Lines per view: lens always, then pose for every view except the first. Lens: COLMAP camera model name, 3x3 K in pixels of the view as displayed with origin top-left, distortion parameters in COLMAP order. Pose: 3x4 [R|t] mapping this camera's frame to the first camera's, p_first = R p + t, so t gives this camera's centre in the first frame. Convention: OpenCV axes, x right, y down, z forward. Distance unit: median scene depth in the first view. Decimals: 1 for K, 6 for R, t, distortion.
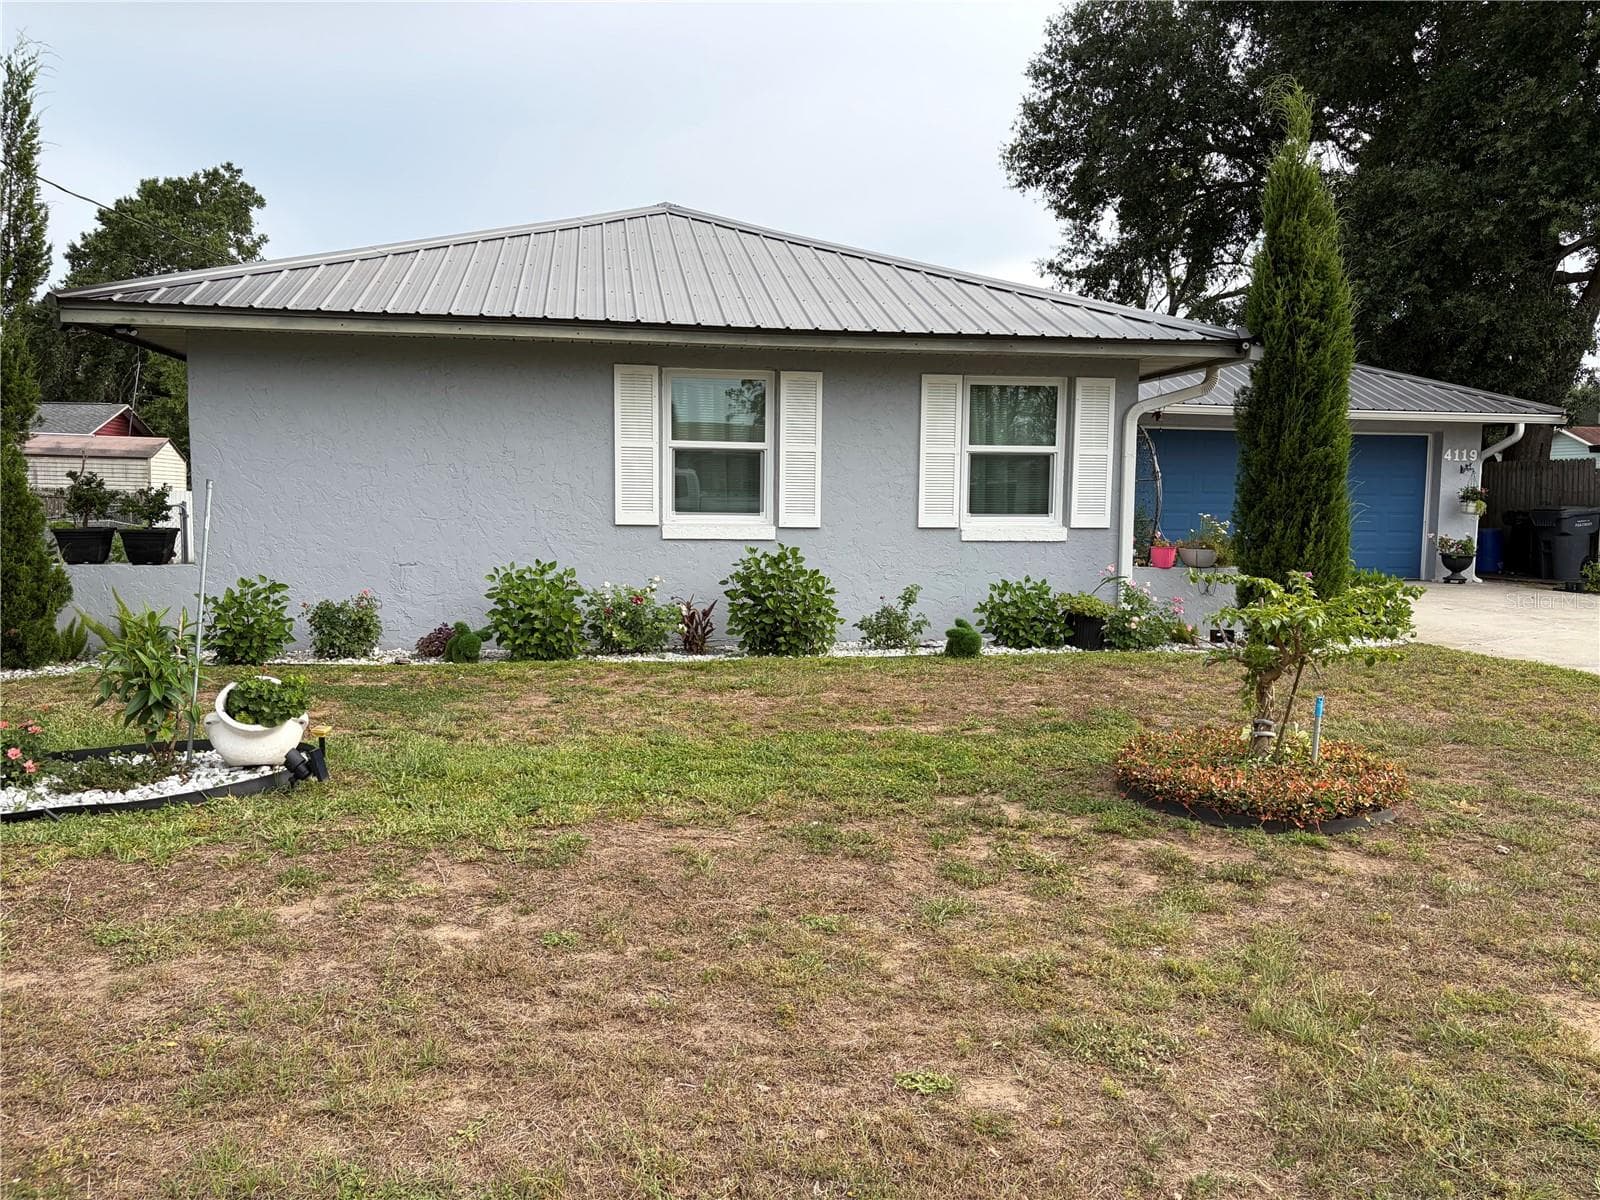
lens RADIAL K [[1204.2, 0, 797.0], [0, 1204.2, 588.0], [0, 0, 1]] dist [0.024976, -0.032060]
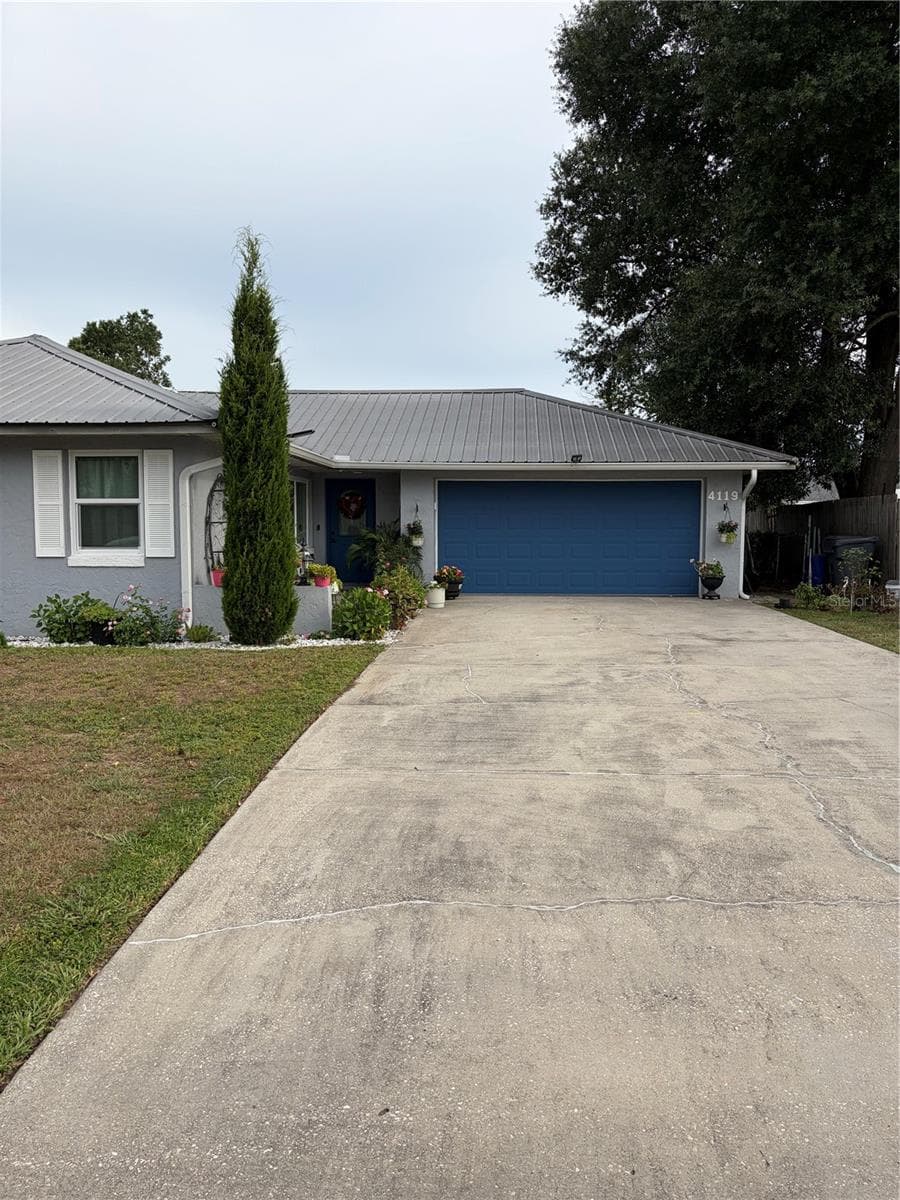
lens RADIAL K [[903.1, 0, 465.2], [0, 903.1, 593.4], [0, 0, 1]] dist [0.024976, -0.032060]
pose [[0.974429, 0.005936, -0.224616, 0.816305], [-0.007302, 0.999960, -0.005254, -0.005257], [0.224576, 0.006760, 0.974433, 0.061640]]
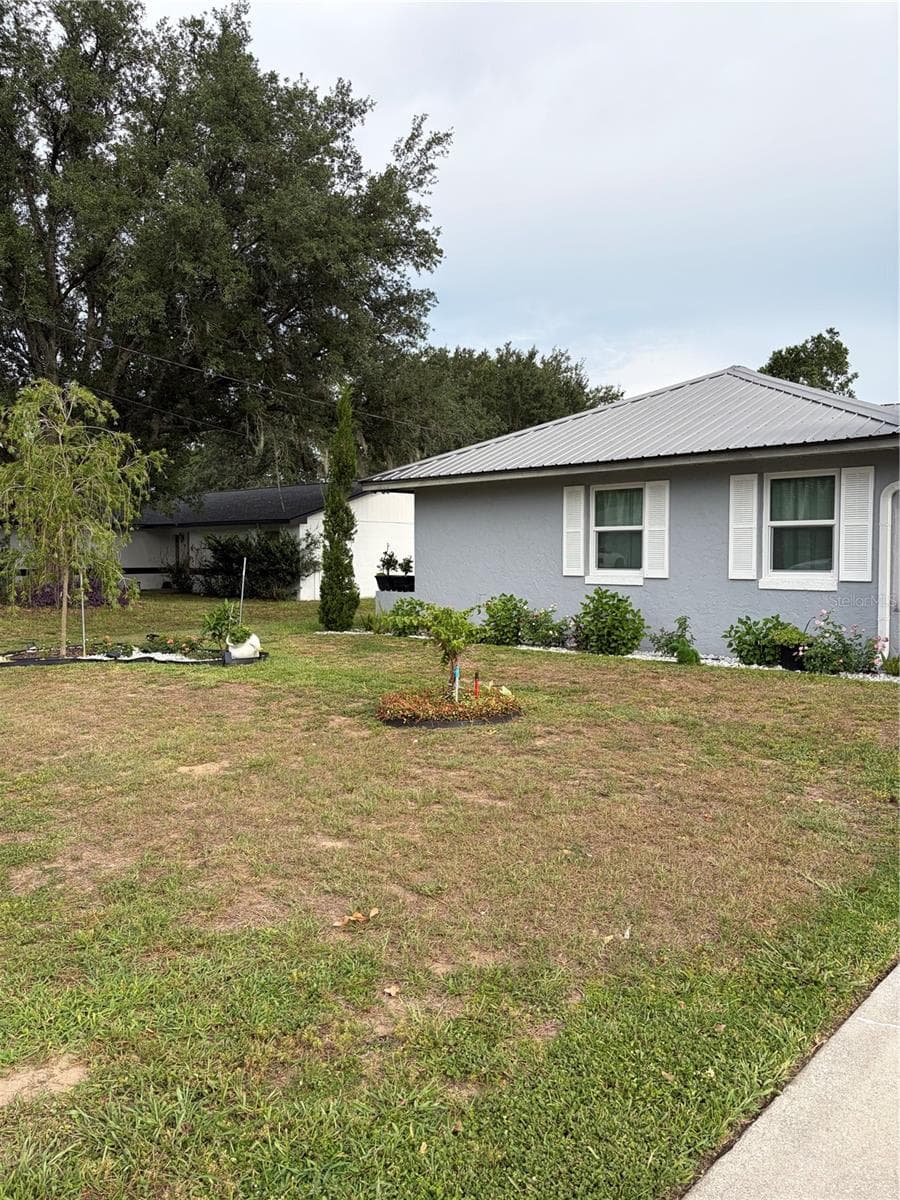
lens RADIAL K [[903.1, 0, 442.9], [0, 903.1, 592.2], [0, 0, 1]] dist [0.024976, -0.032060]
pose [[0.574359, 0.022223, -0.818302, 0.784028], [-0.053227, 0.998530, -0.010242, -0.004477], [0.816871, 0.049438, 0.574698, 0.074804]]
